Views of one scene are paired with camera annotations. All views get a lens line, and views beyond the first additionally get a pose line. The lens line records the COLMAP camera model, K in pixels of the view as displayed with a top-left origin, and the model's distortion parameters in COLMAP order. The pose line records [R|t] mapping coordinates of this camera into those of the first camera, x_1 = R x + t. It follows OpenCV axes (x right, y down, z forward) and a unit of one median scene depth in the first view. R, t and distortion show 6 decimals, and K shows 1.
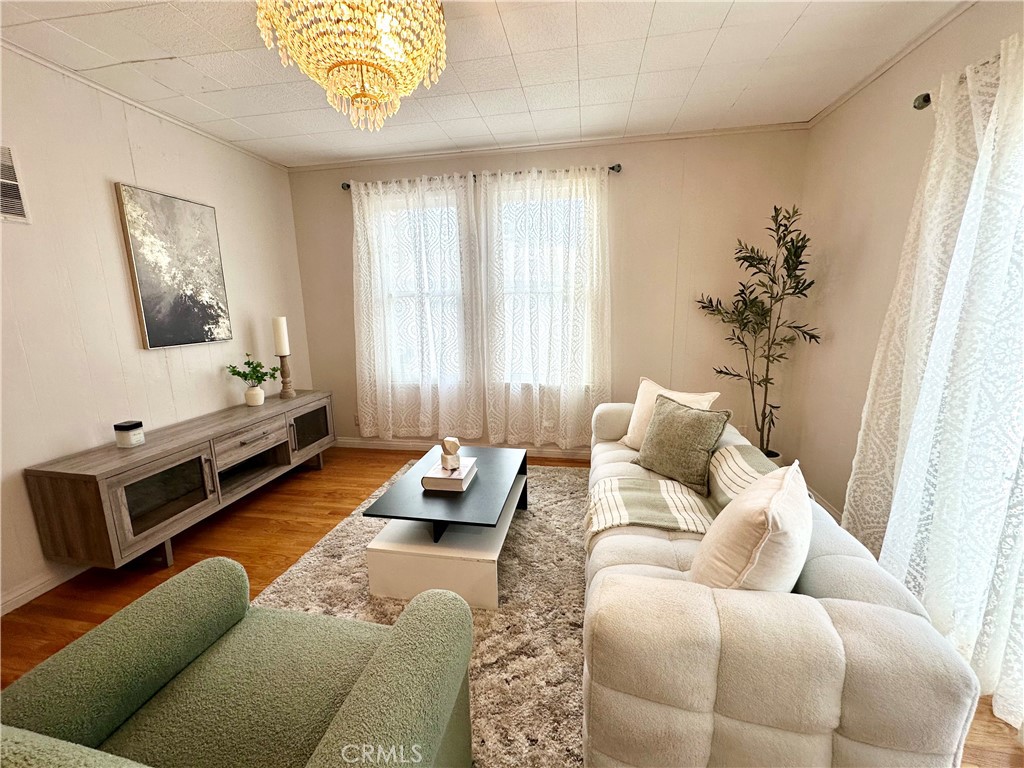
lens RADIAL K [[409.1, 0, 510.9], [0, 409.1, 381.9], [0, 0, 1]] dist [-0.002968, 0.001032]
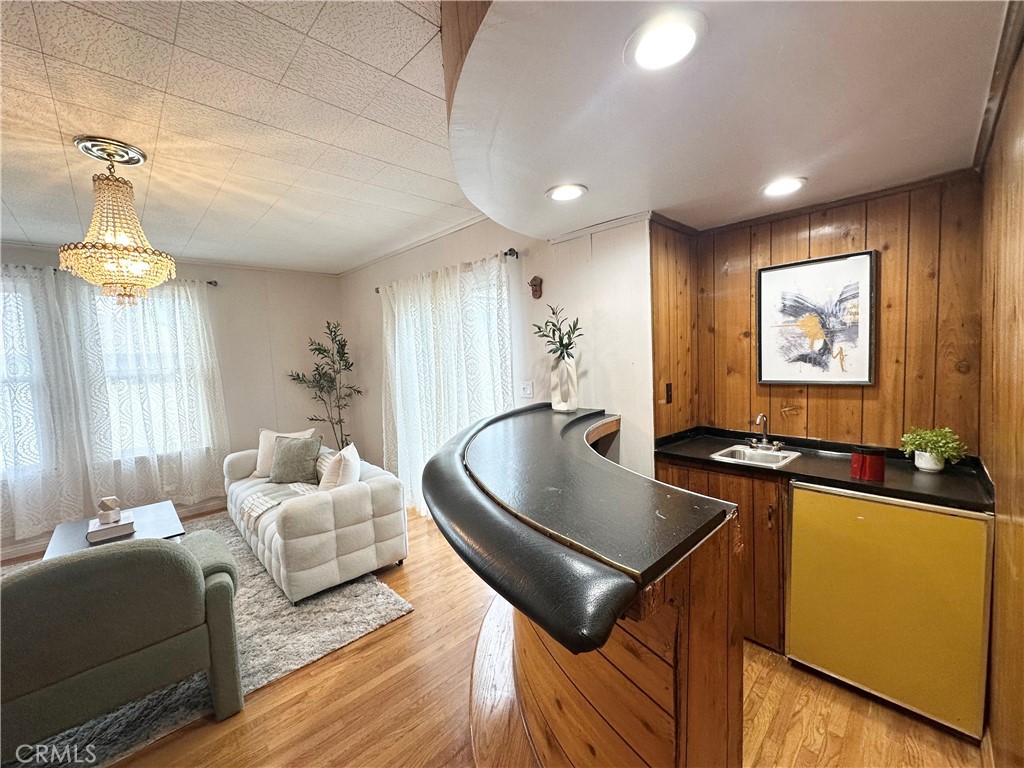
lens RADIAL K [[409.1, 0, 511.3], [0, 409.1, 383.0], [0, 0, 1]] dist [-0.002968, 0.001032]
pose [[0.578703, -0.066230, 0.812845, -0.332602], [0.191832, 0.979786, -0.056742, 0.080950], [-0.792656, 0.188766, 0.579710, -0.578784]]
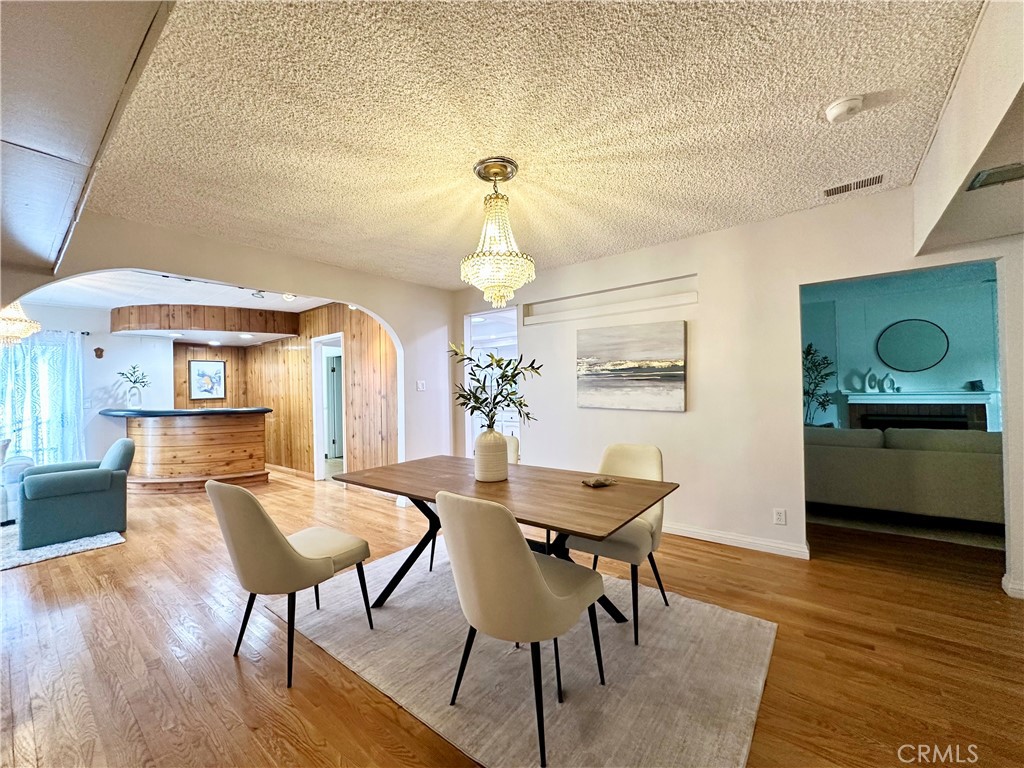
lens RADIAL K [[409.1, 0, 507.6], [0, 409.1, 385.3], [0, 0, 1]] dist [-0.002968, 0.001032]
pose [[-0.882982, 0.033858, 0.468183, -3.975213], [0.123027, 0.979222, 0.161211, -0.300675], [-0.452997, 0.199946, -0.868801, 2.077565]]
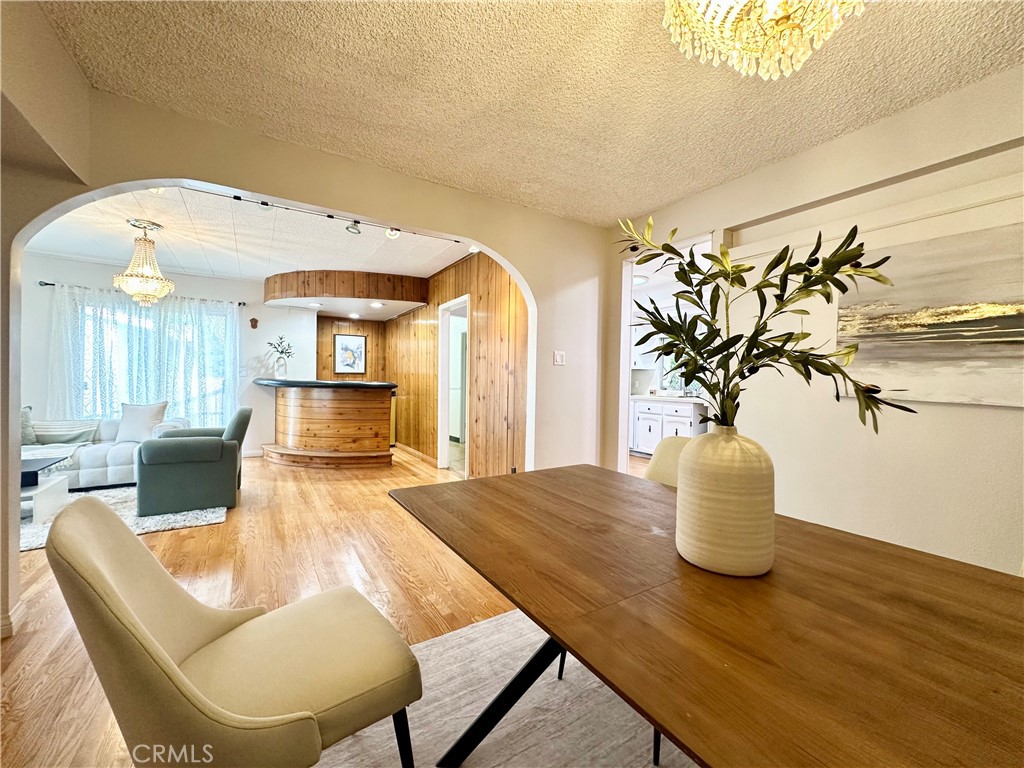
lens RADIAL K [[409.1, 0, 510.7], [0, 409.1, 383.3], [0, 0, 1]] dist [-0.002968, 0.001032]
pose [[-0.680283, -0.006108, 0.732924, -3.378821], [0.137313, 0.981198, 0.135628, -0.070112], [-0.719972, 0.192905, -0.666654, 1.362216]]
